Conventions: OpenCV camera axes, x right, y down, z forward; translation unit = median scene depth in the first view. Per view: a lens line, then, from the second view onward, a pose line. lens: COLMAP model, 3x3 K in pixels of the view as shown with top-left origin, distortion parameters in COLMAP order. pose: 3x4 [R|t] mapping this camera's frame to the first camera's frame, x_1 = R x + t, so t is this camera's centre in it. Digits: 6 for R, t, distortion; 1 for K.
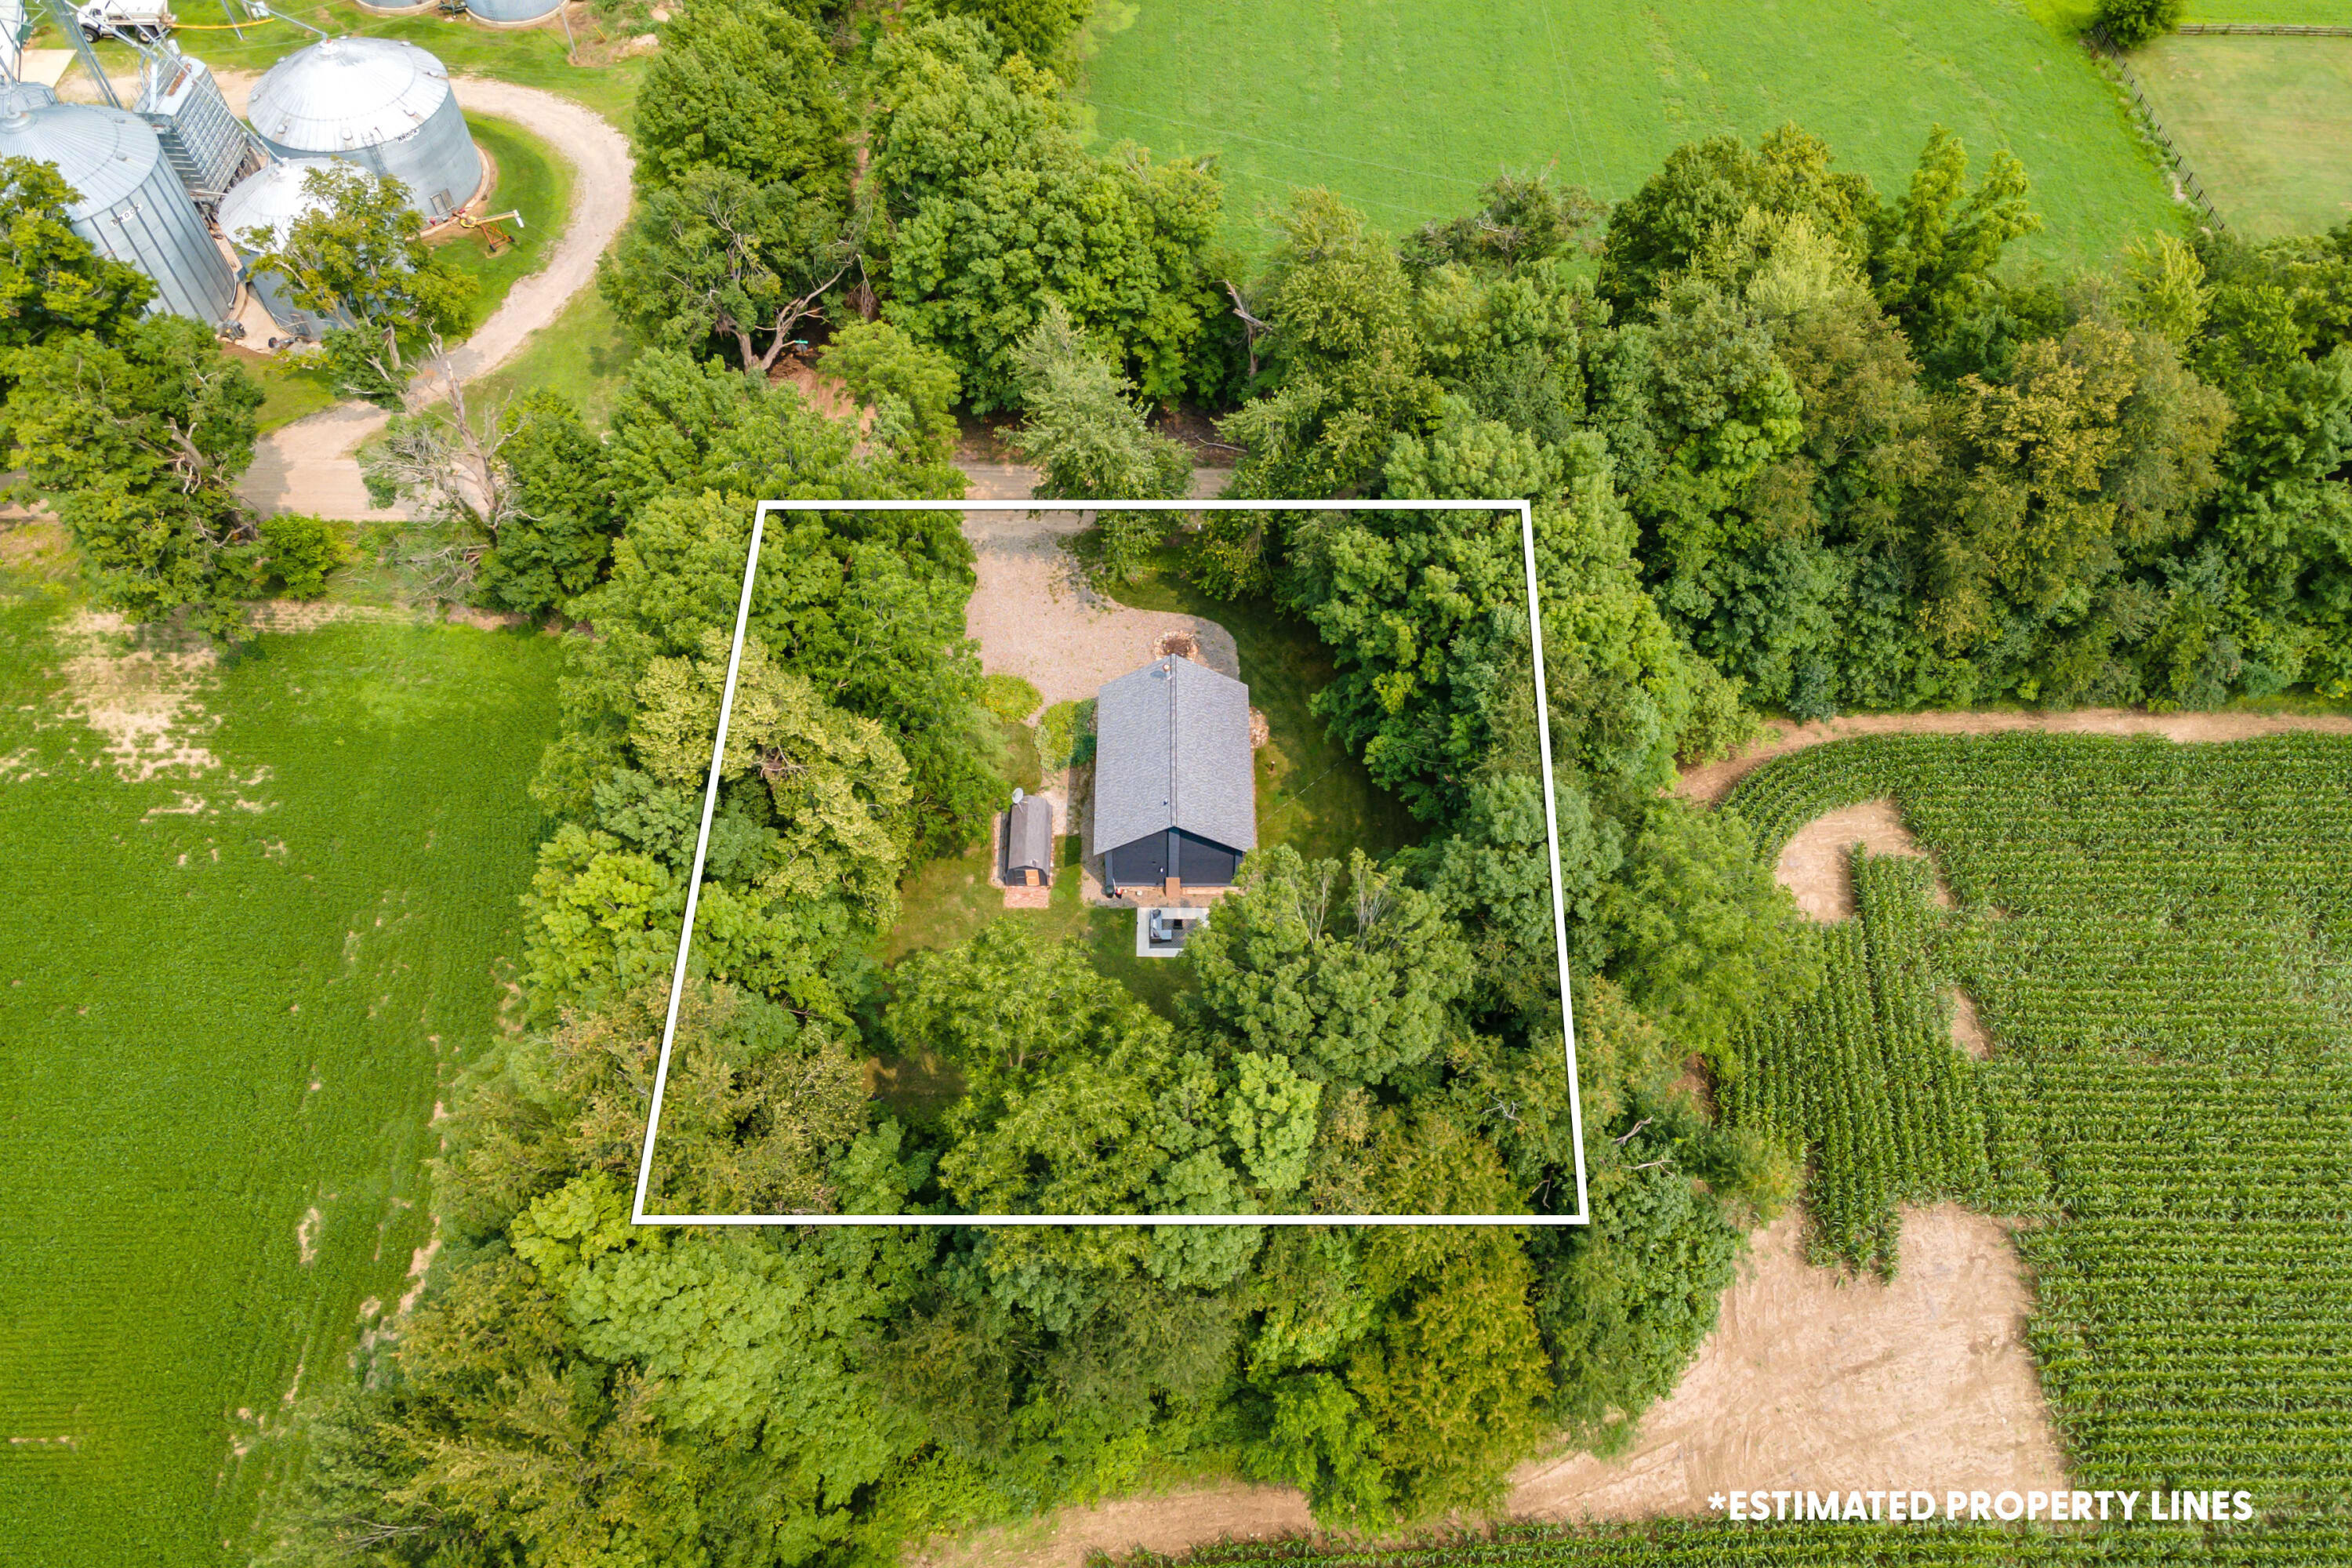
lens RADIAL K [[1645.0, 0, 1175.8], [0, 1645.0, 784.7], [0, 0, 1]] dist [0.033243, 0.035302]
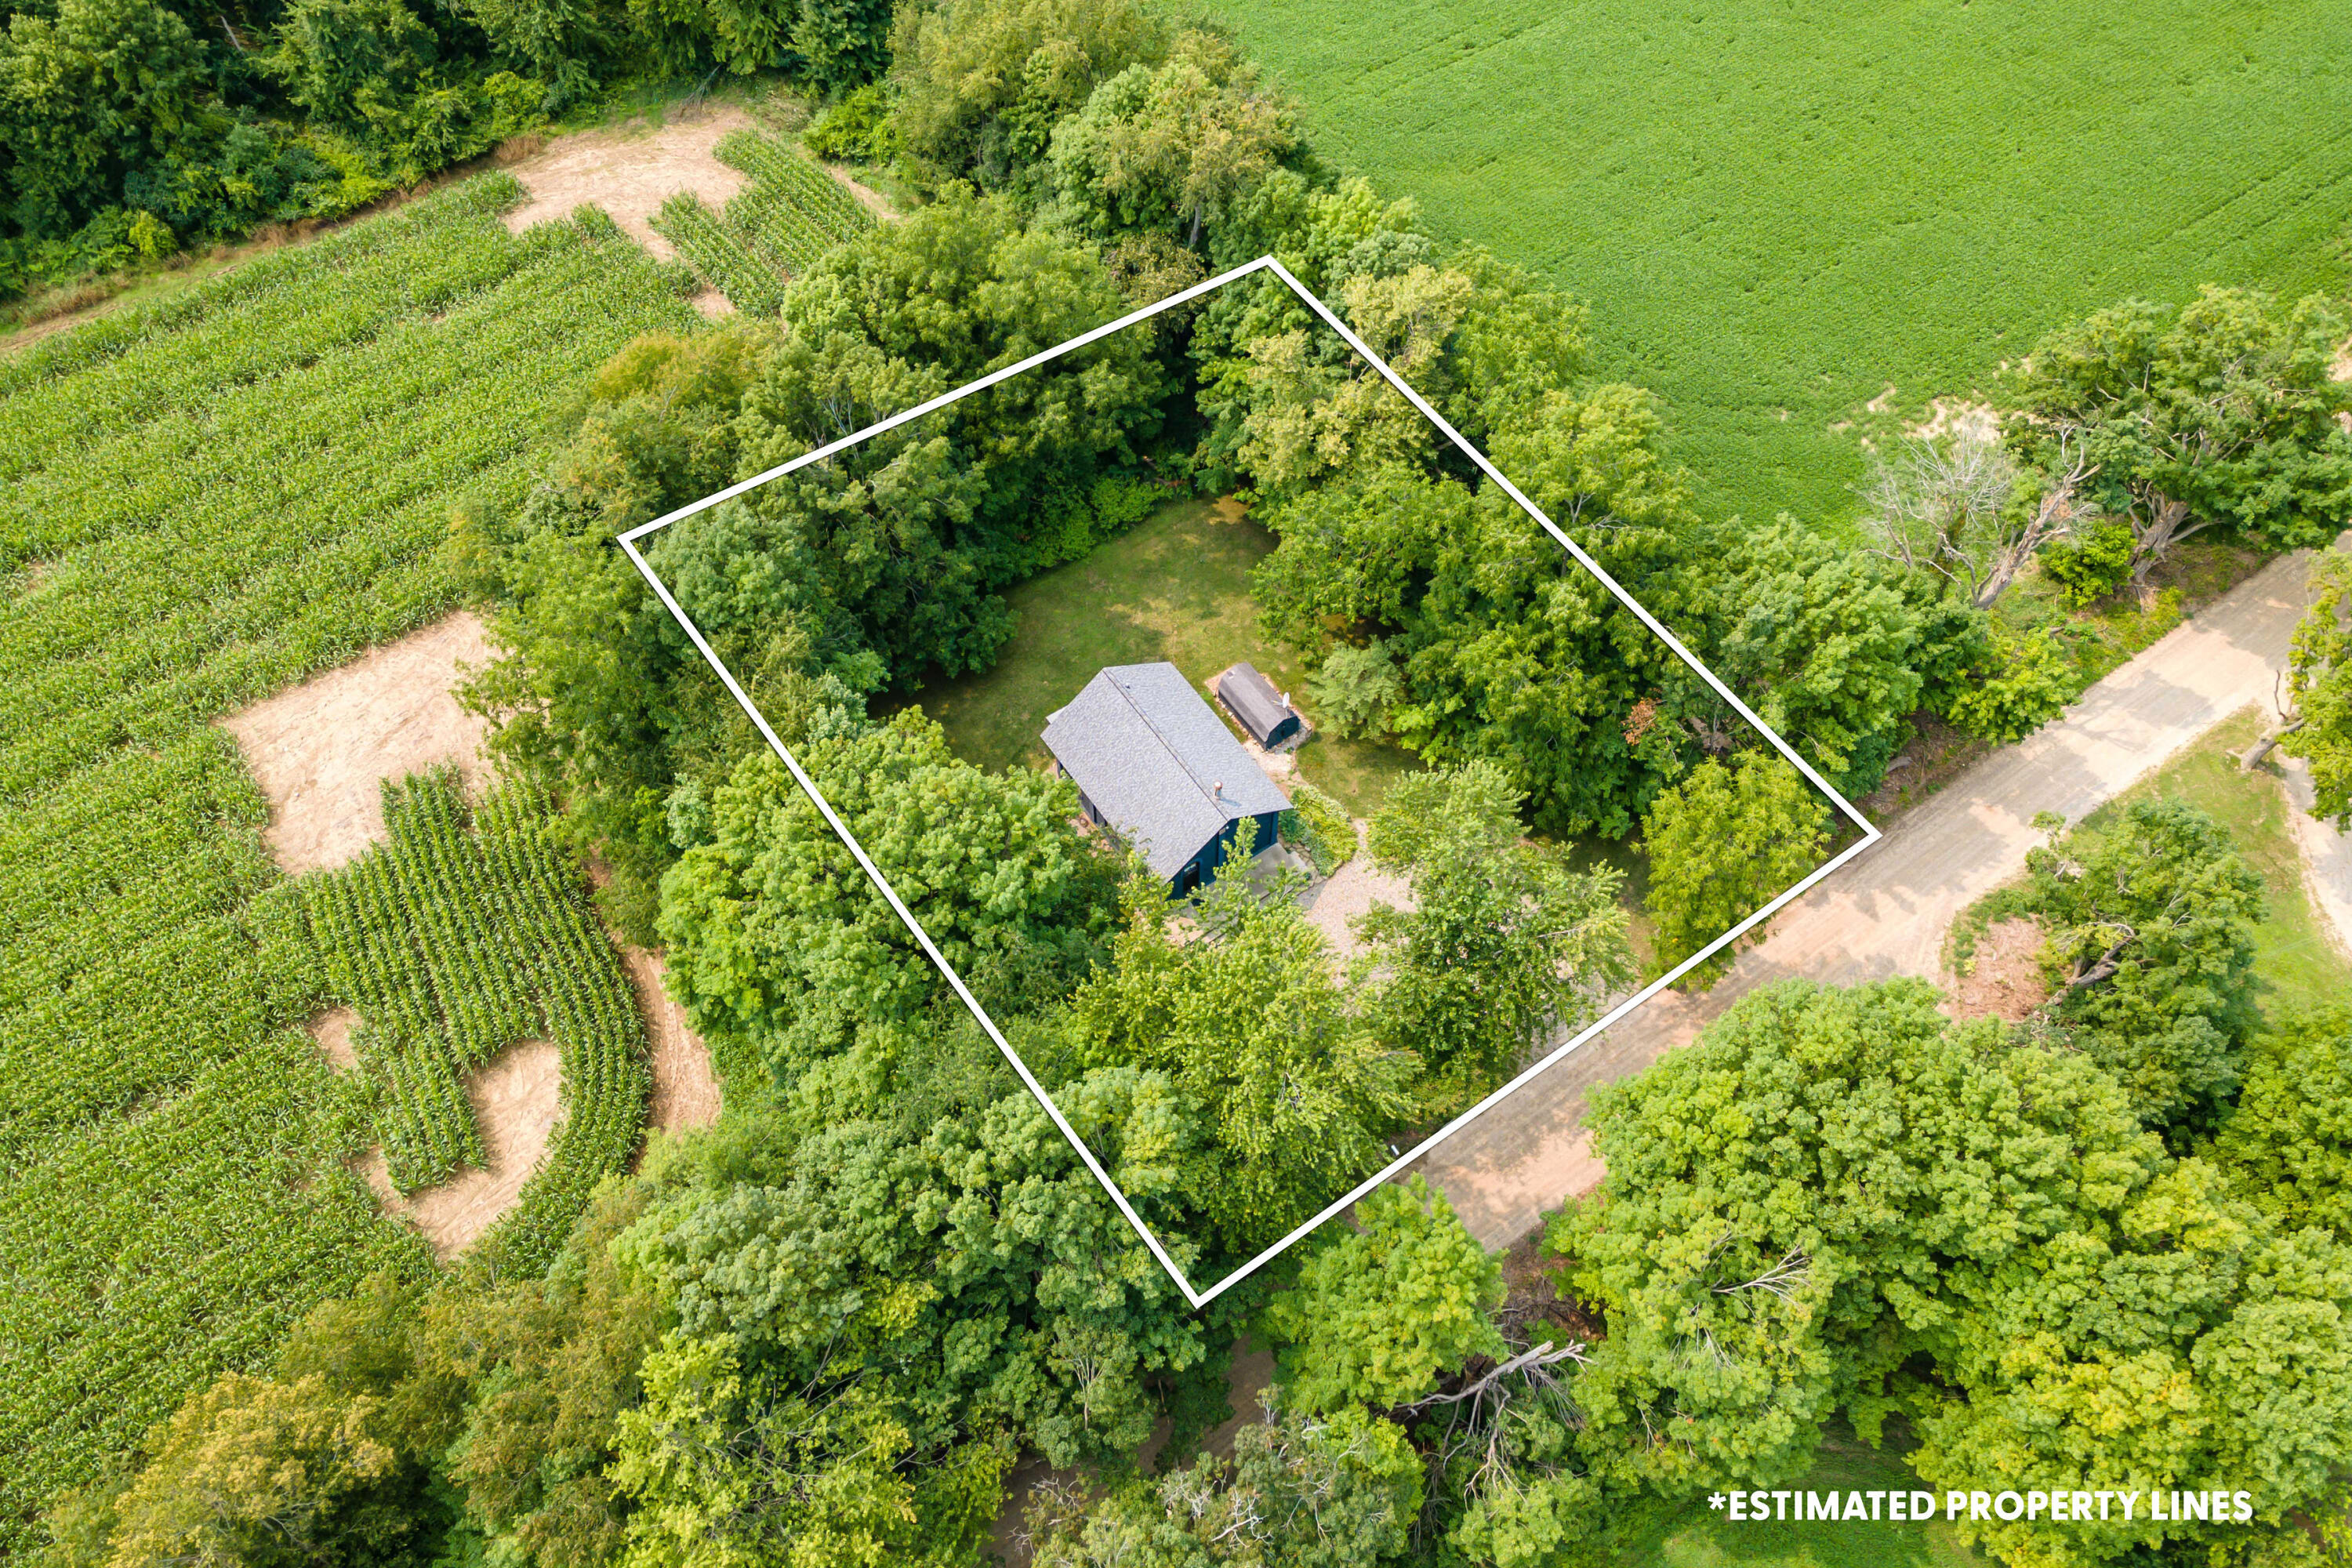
lens RADIAL K [[1645.0, 0, 1196.6], [0, 1645.0, 744.0], [0, 0, 1]] dist [0.033243, 0.035302]
pose [[-0.817916, 0.479249, -0.318329, 0.278061], [-0.475579, -0.251801, 0.842865, -0.814745], [0.323787, 0.840783, 0.433873, 0.568825]]
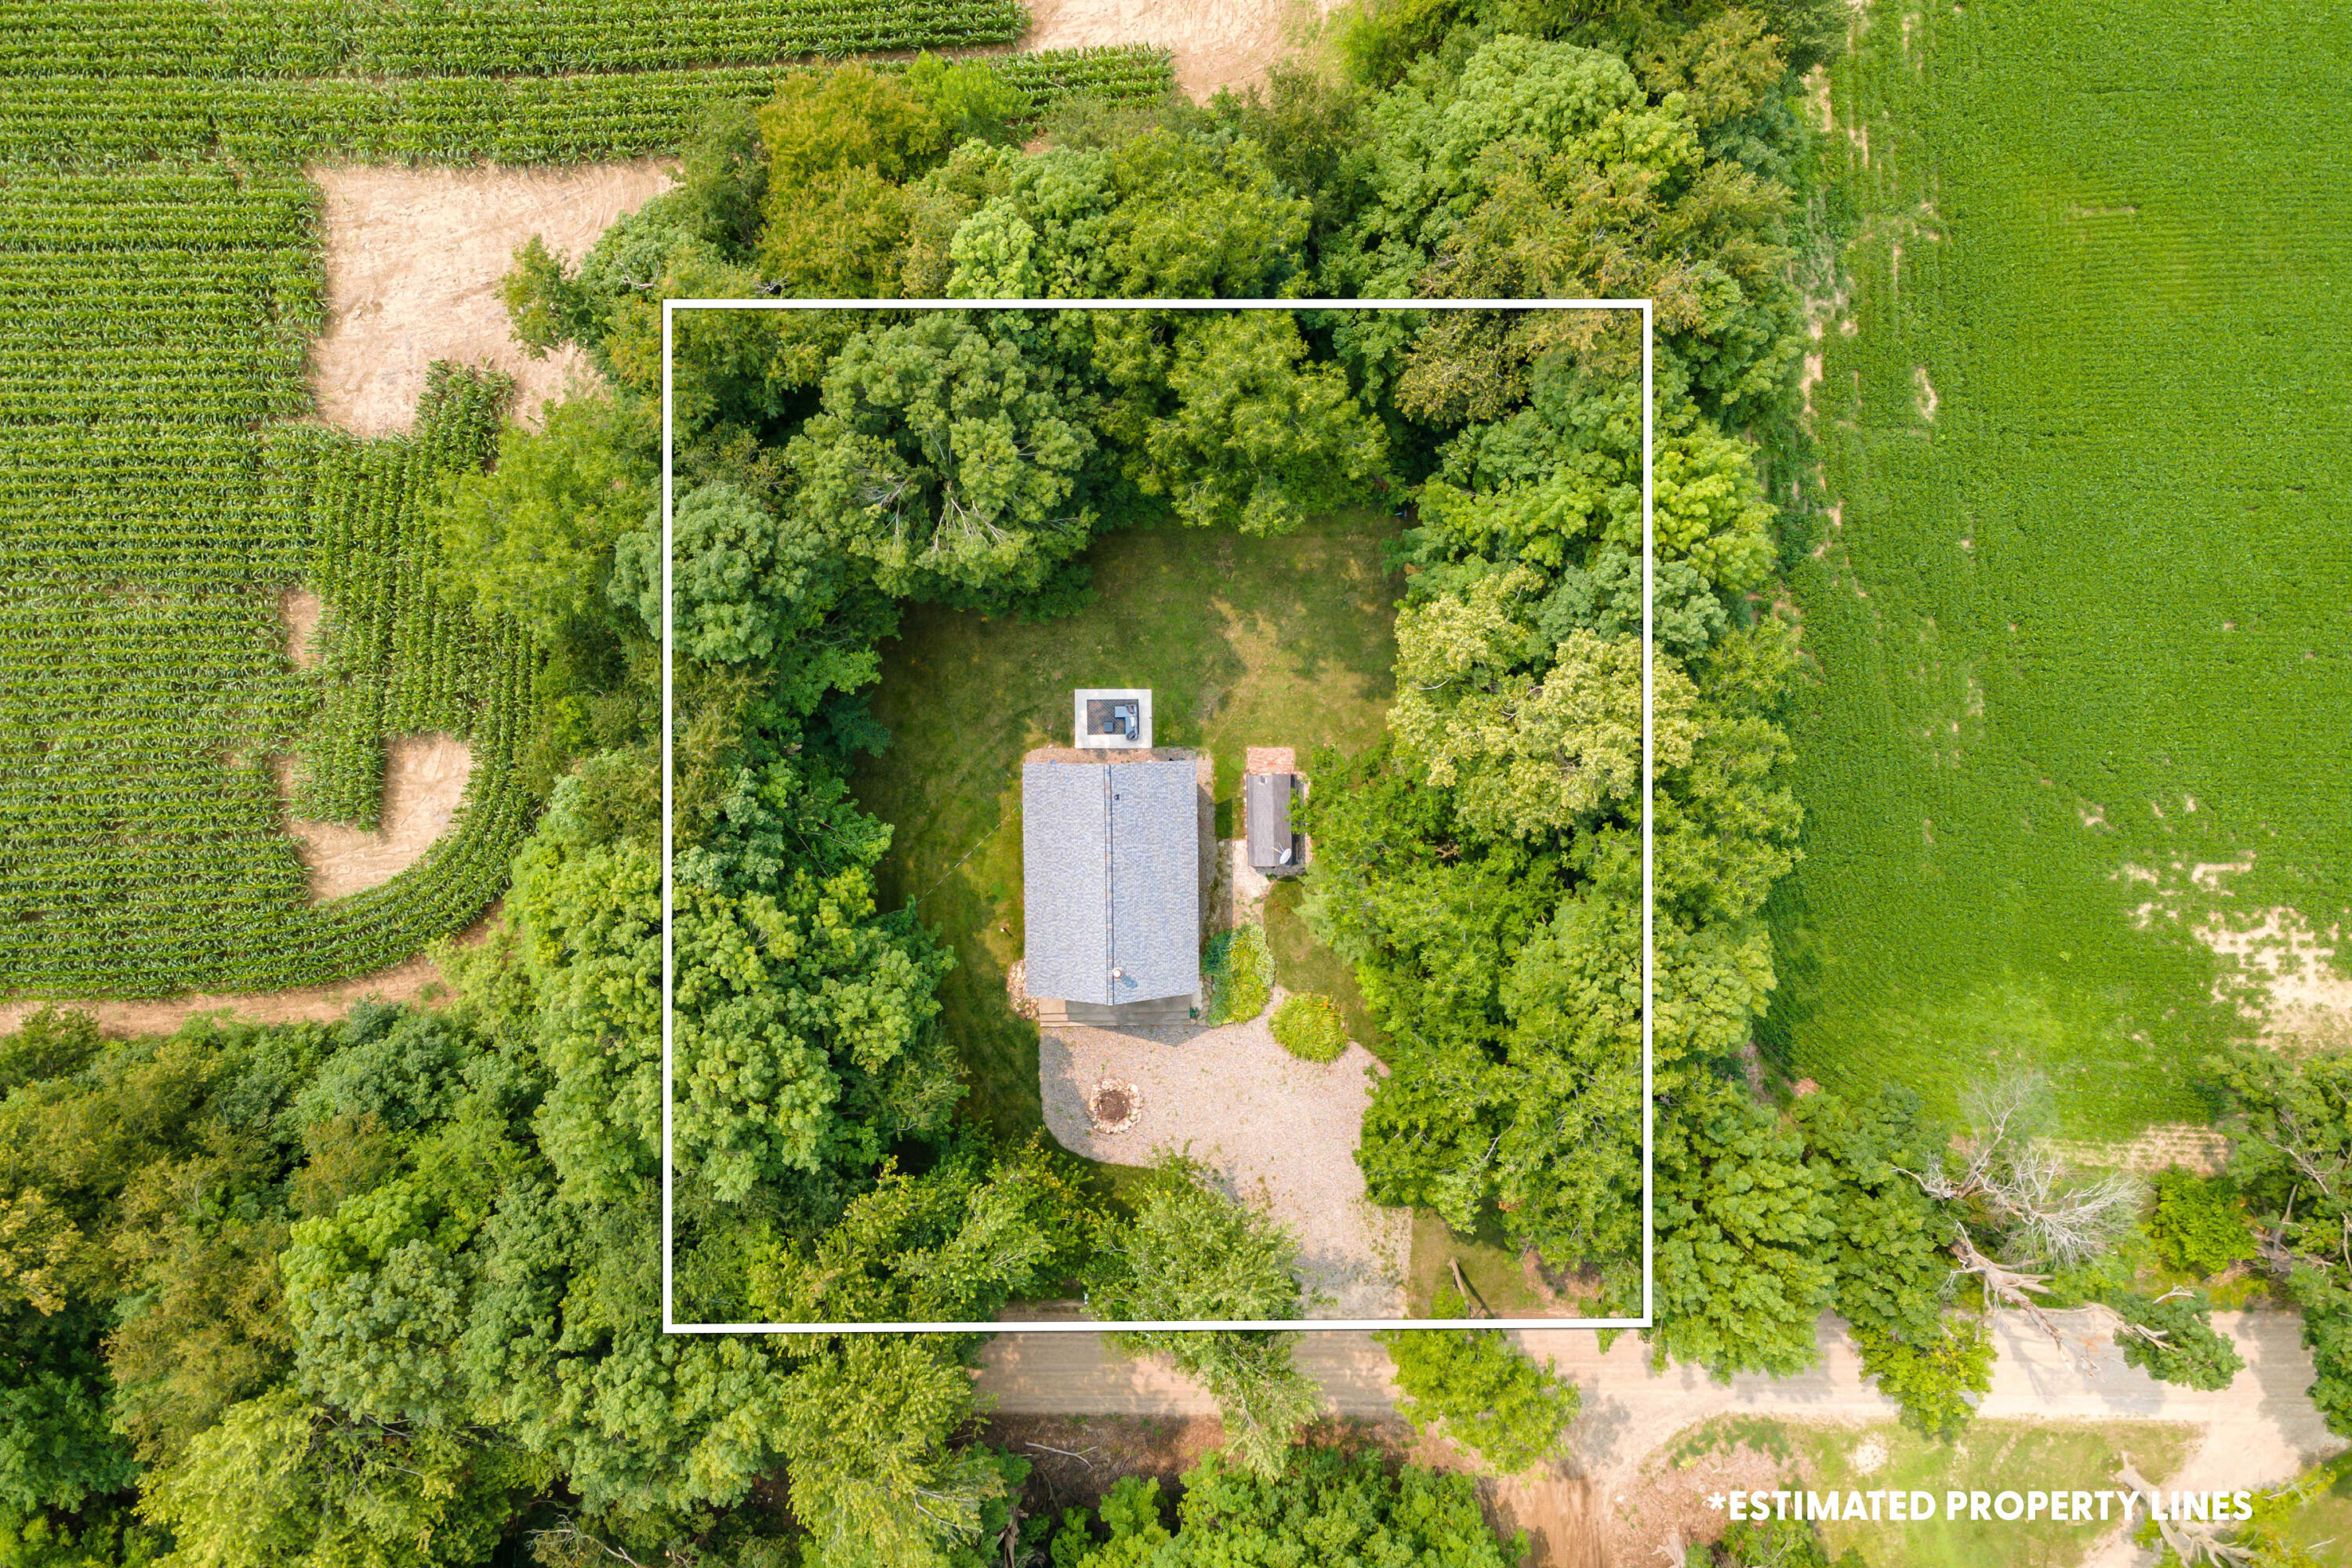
lens RADIAL K [[1645.0, 0, 1177.2], [0, 1645.0, 776.5], [0, 0, 1]] dist [0.033243, 0.035302]
pose [[-0.999930, 0.011848, 0.000694, -0.037957], [-0.009507, -0.834598, 0.550778, -0.451119], [0.007105, 0.550732, 0.834652, 0.222358]]
